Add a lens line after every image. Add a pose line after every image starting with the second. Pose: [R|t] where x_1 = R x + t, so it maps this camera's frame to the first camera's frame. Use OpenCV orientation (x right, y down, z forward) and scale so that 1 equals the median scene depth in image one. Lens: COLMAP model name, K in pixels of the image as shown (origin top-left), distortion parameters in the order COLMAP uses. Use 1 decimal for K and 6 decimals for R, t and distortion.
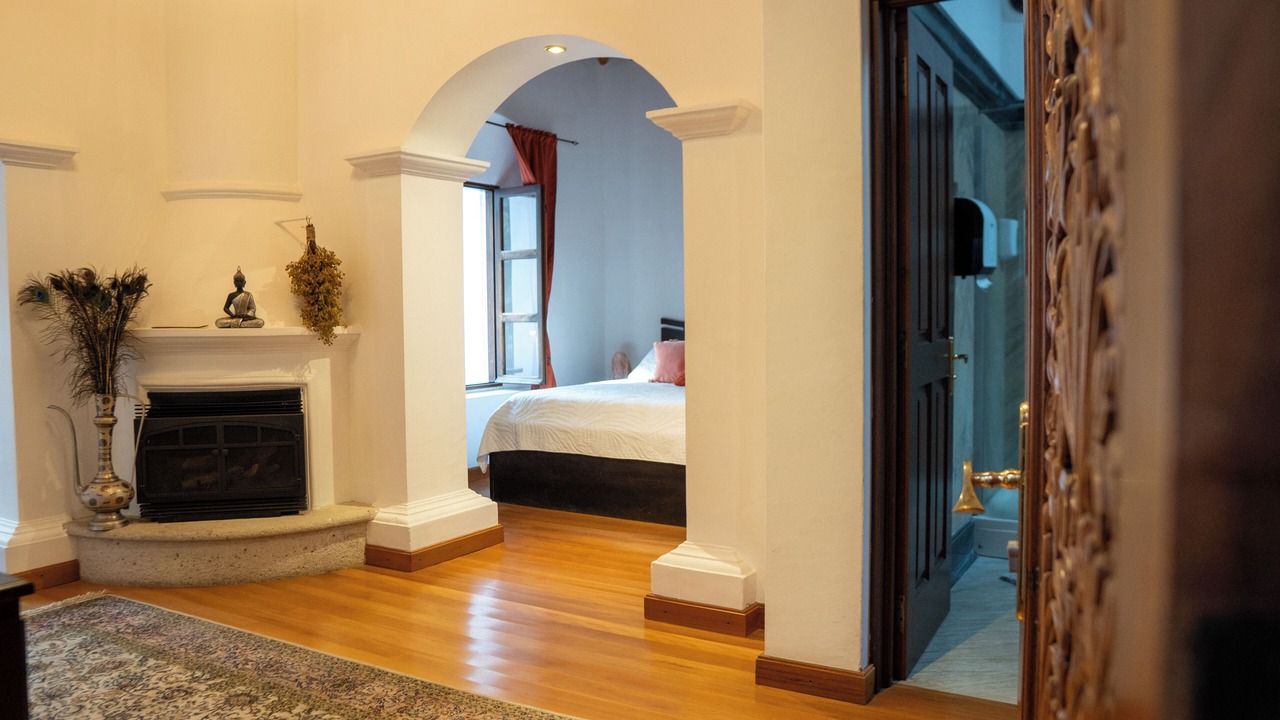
lens RADIAL K [[909.7, 0, 640.9], [0, 909.7, 362.6], [0, 0, 1]] dist [-0.075083, -0.002161]
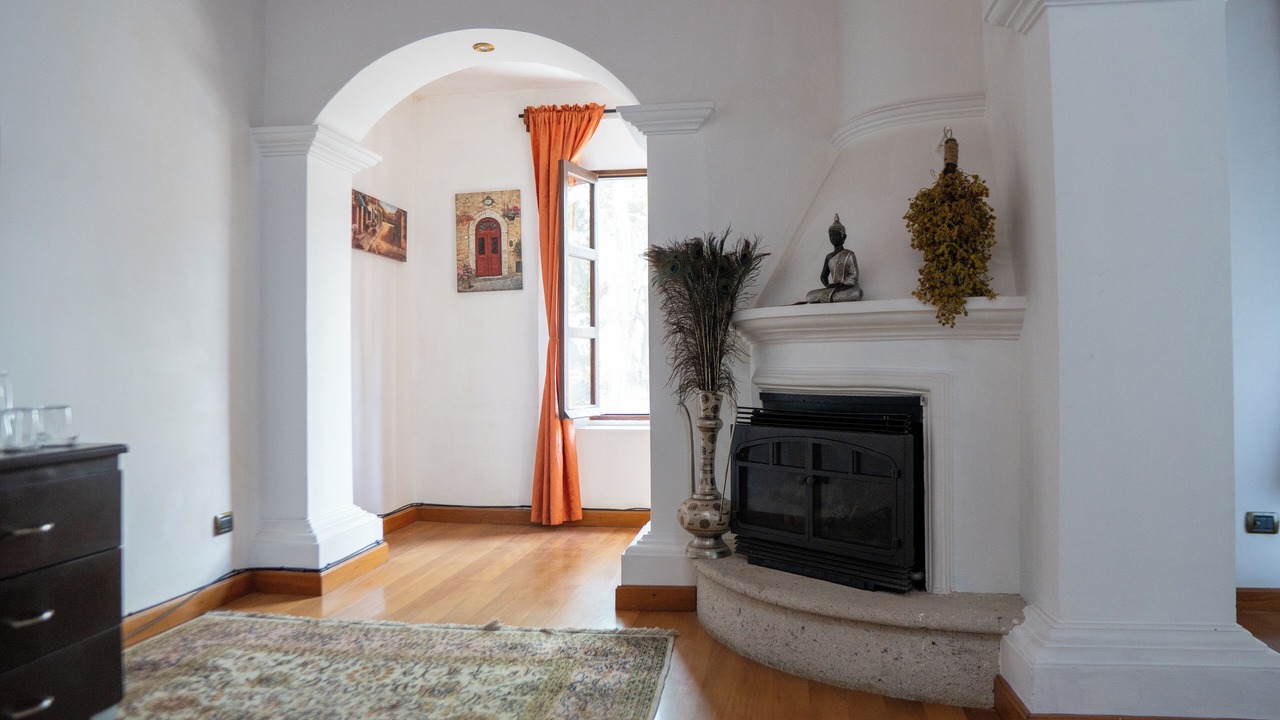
lens RADIAL K [[909.7, 0, 641.8], [0, 909.7, 355.5], [0, 0, 1]] dist [-0.075083, -0.002161]
pose [[0.410919, 0.001744, -0.911670, 0.124769], [-0.040837, 0.999030, -0.016496, 0.018958], [0.910757, 0.044009, 0.410592, 0.580875]]
